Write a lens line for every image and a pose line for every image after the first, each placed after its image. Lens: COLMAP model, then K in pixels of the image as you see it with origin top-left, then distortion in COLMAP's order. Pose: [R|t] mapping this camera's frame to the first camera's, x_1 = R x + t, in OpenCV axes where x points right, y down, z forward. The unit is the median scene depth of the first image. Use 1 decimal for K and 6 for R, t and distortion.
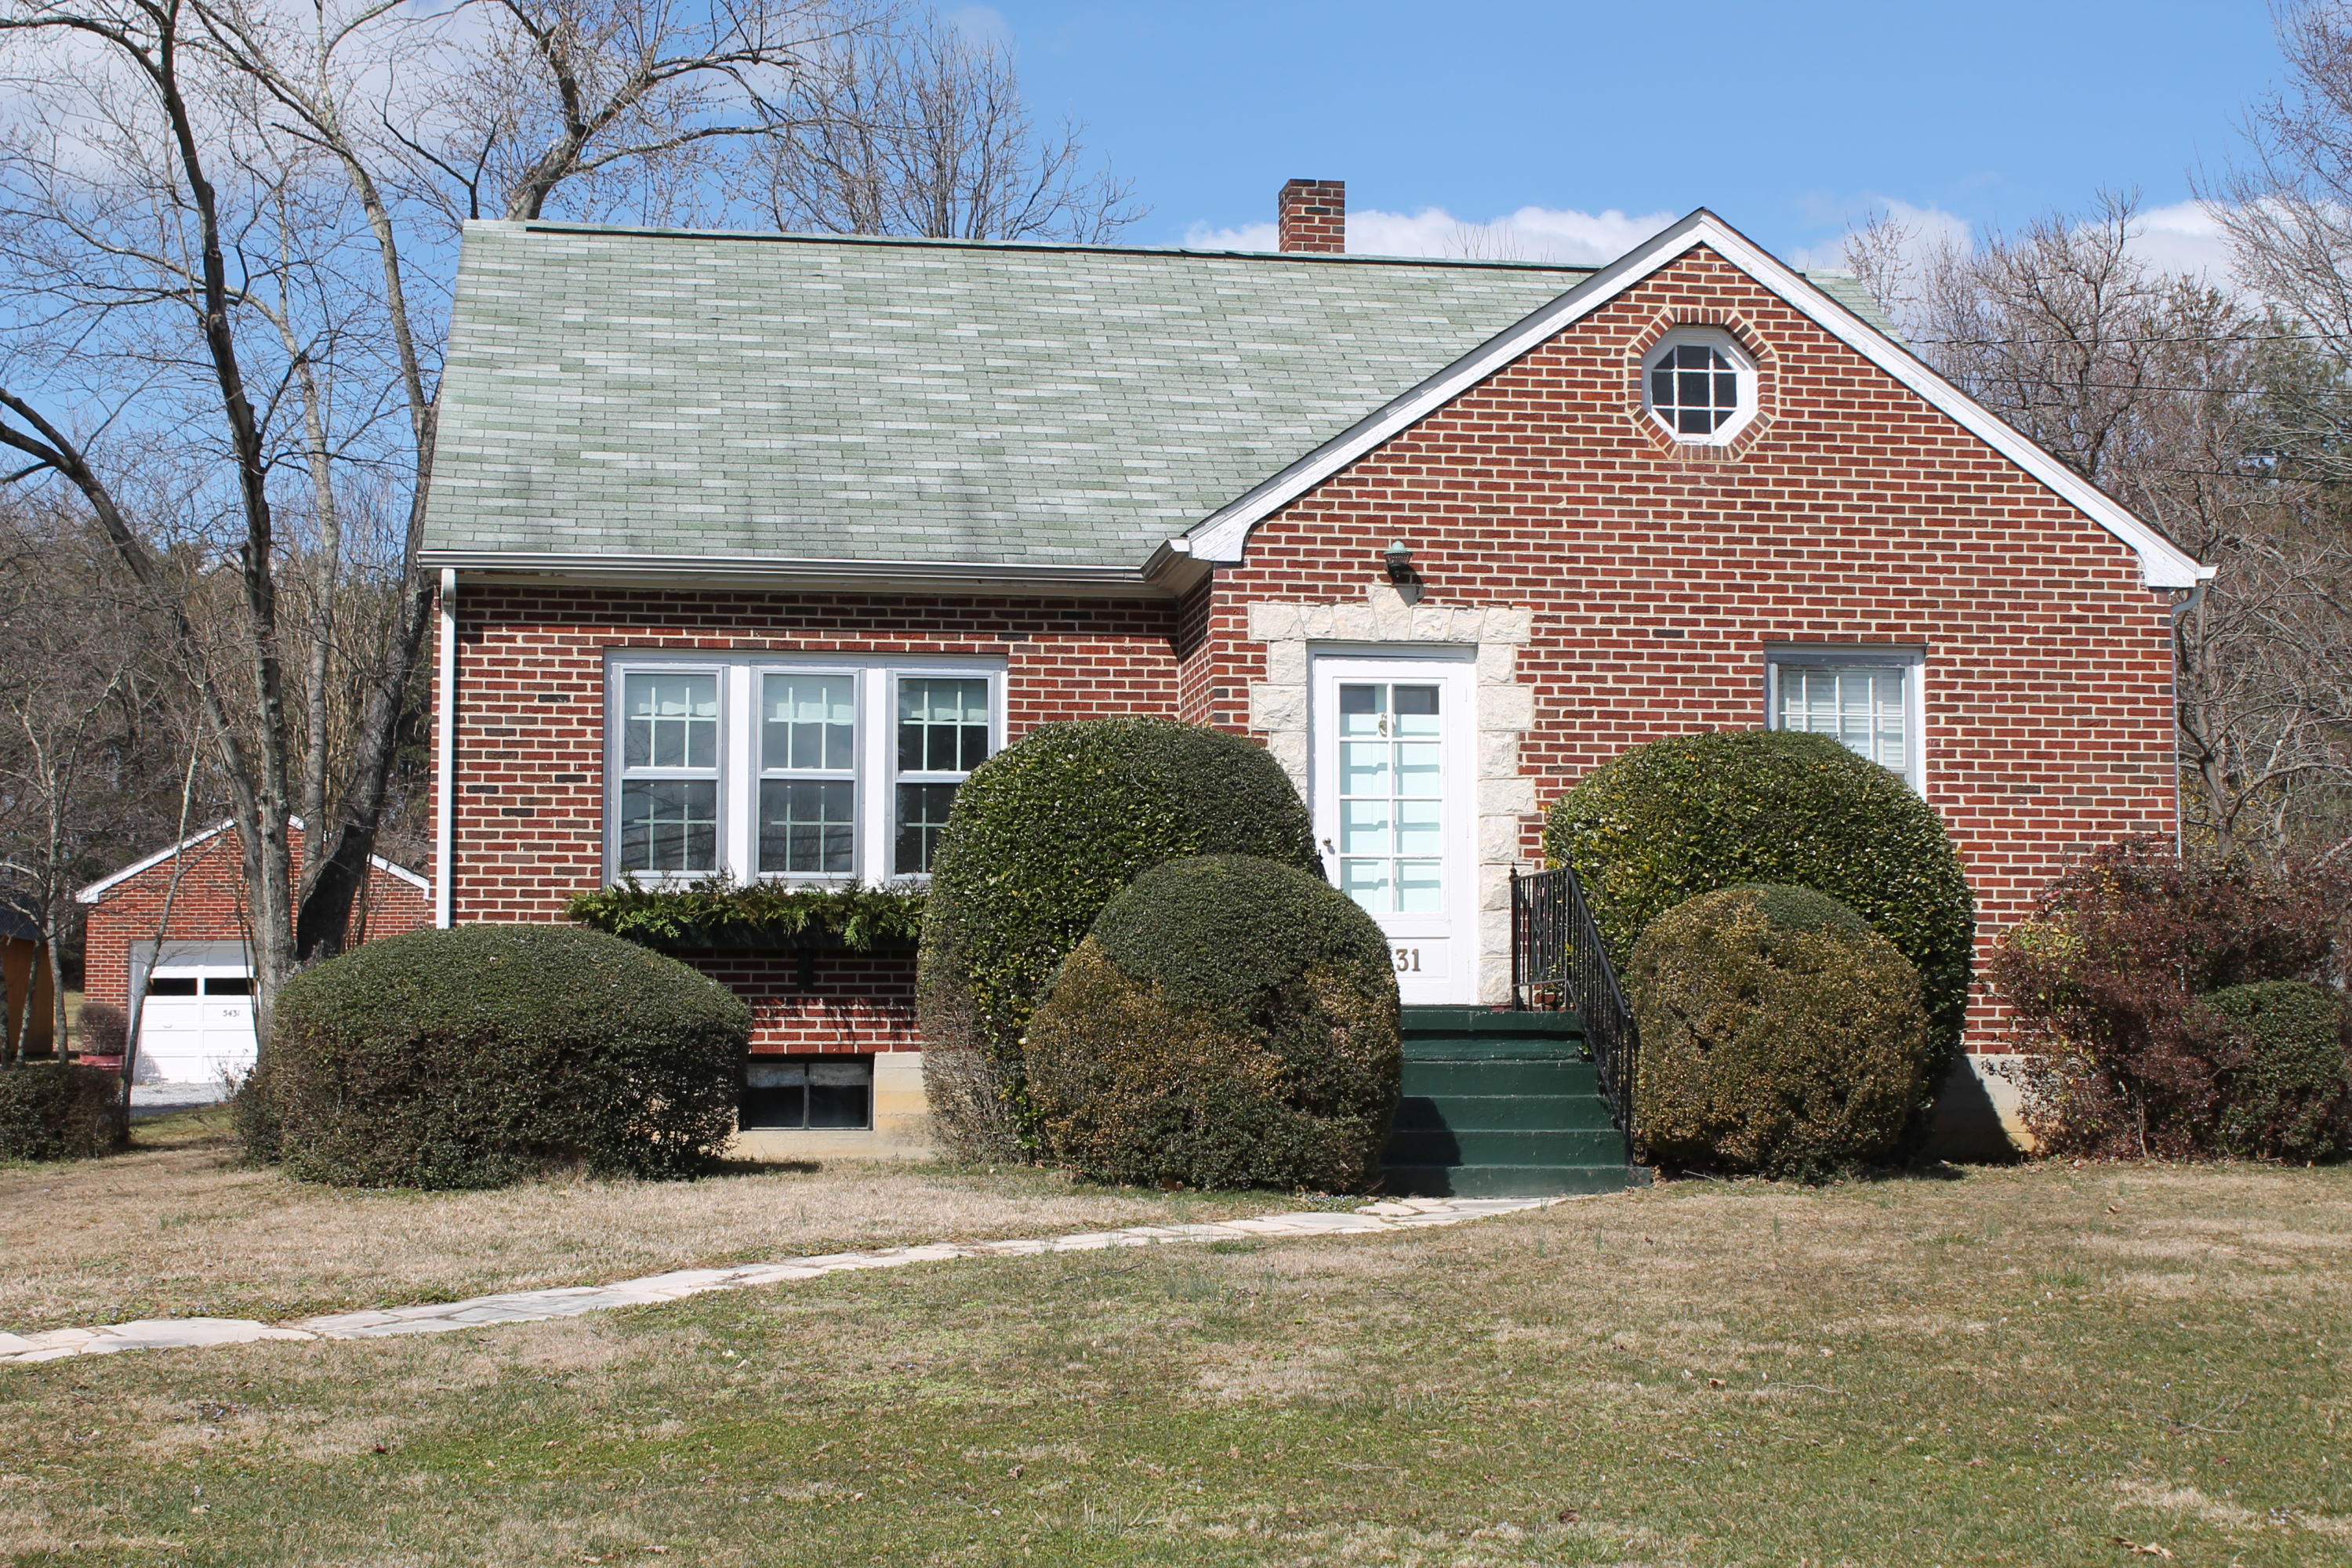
lens RADIAL K [[3869.2, 0, 1176.2], [0, 3869.2, 782.6], [0, 0, 1]] dist [-0.039194, 0.000000]
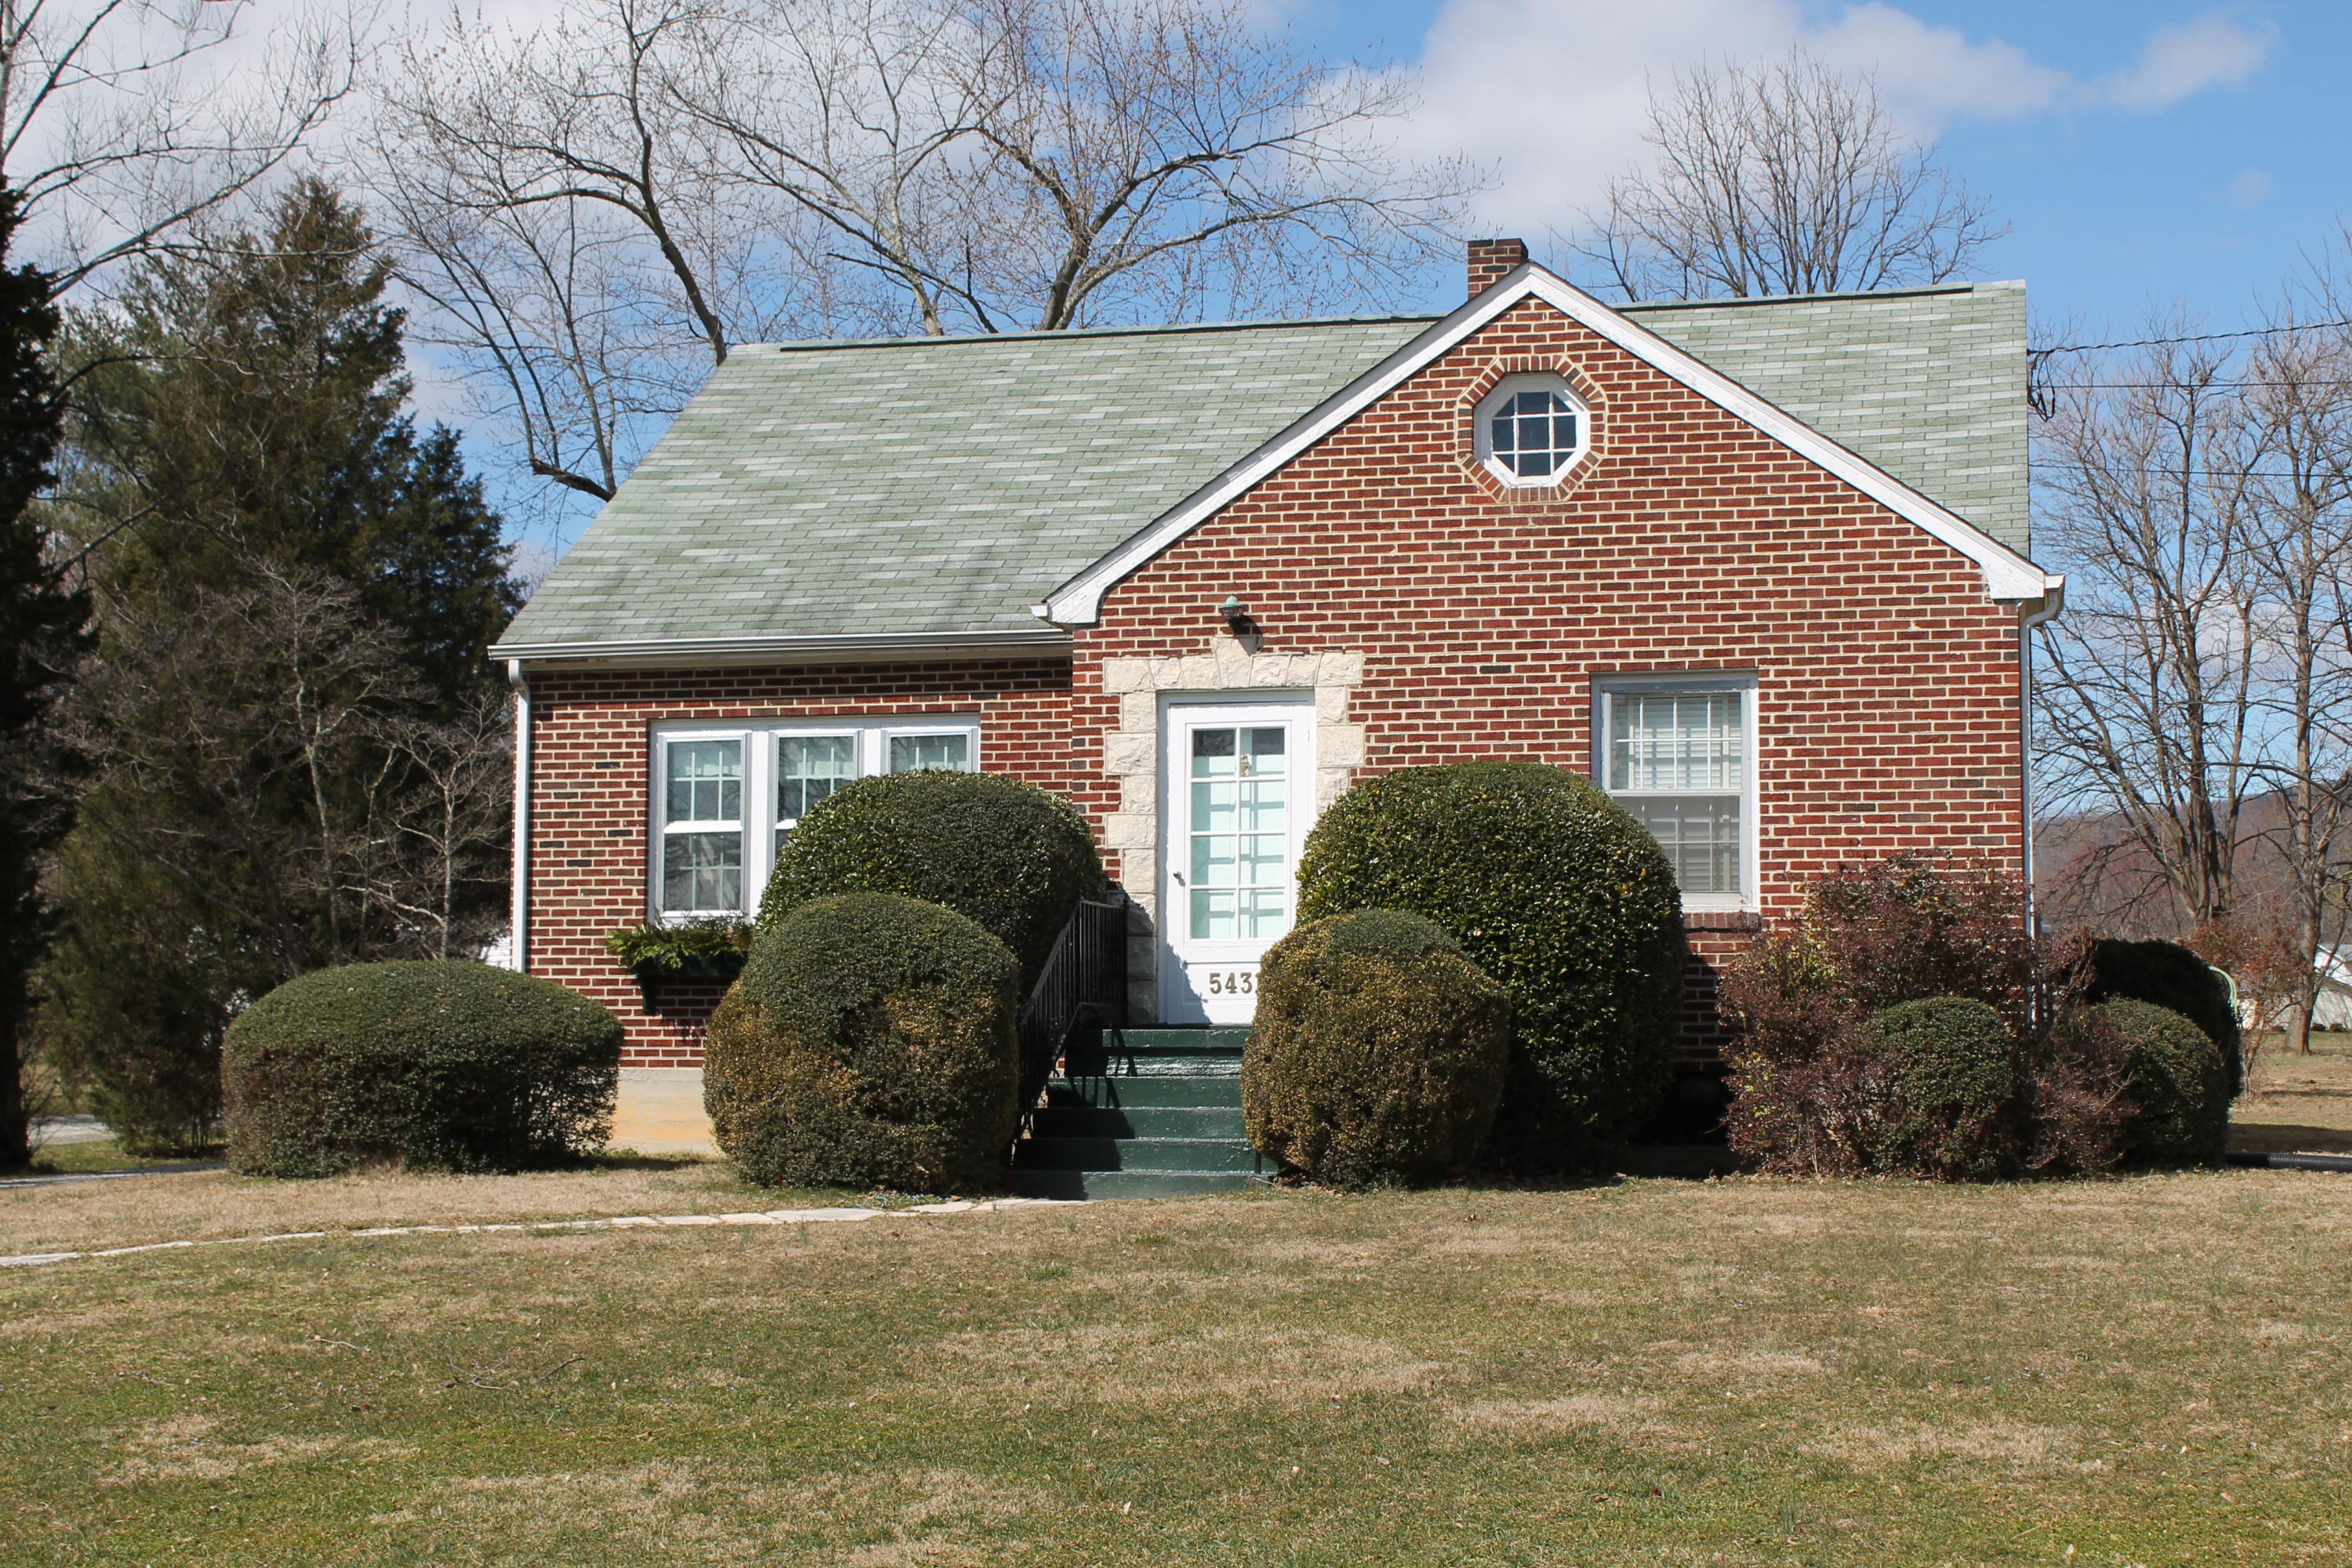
lens RADIAL K [[3869.2, 0, 1177.3], [0, 3869.2, 785.5], [0, 0, 1]] dist [-0.039194, 0.000000]
pose [[0.902598, -0.030080, -0.429433, 0.497754], [0.028572, 0.999542, -0.009959, 0.000970], [0.429536, -0.003281, 0.903044, 0.014364]]
